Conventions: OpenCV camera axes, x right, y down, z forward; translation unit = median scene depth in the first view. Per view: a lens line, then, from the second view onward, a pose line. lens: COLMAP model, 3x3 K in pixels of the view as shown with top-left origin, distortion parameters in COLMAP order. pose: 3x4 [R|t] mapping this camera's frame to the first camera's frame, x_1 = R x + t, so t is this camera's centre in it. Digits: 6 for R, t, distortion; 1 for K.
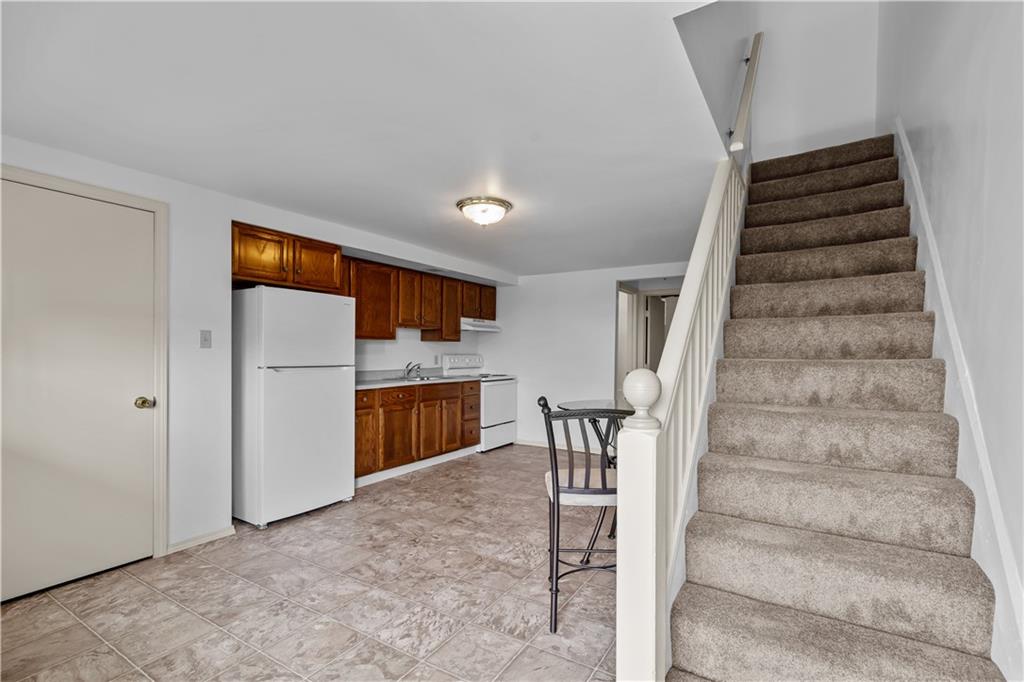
lens RADIAL K [[460.9, 0, 520.7], [0, 460.9, 361.4], [0, 0, 1]] dist [0.009321, -0.001175]
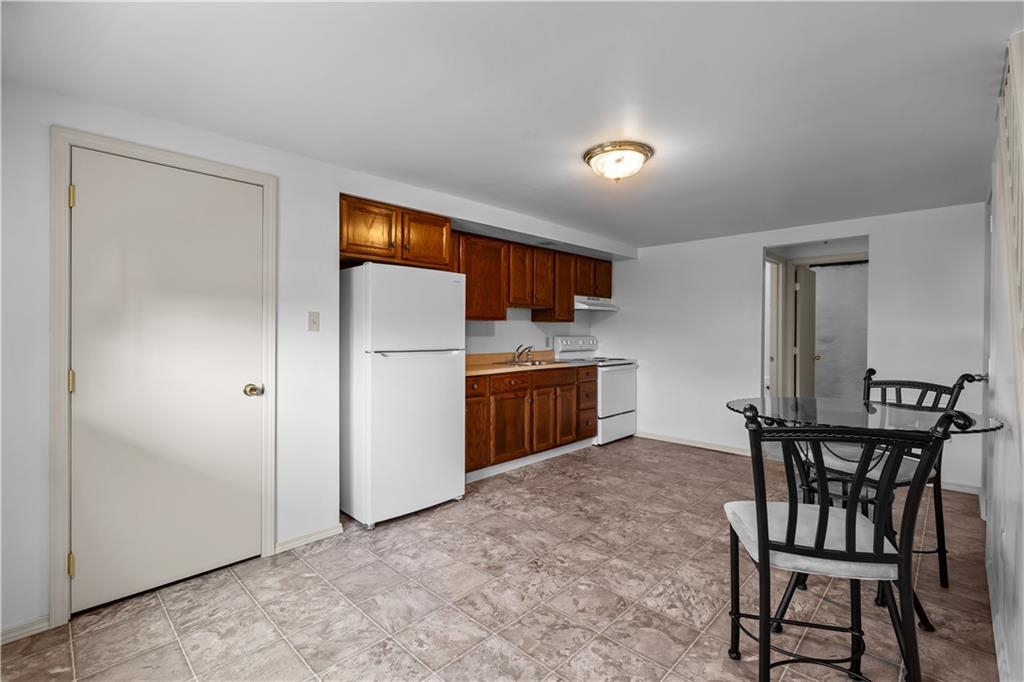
lens RADIAL K [[460.9, 0, 528.2], [0, 460.9, 344.6], [0, 0, 1]] dist [0.009321, -0.001175]
pose [[0.980257, 0.001908, -0.197716, -0.073410], [-0.000754, 0.999982, 0.005911, -0.006841], [0.197724, -0.005646, 0.980241, 0.171132]]
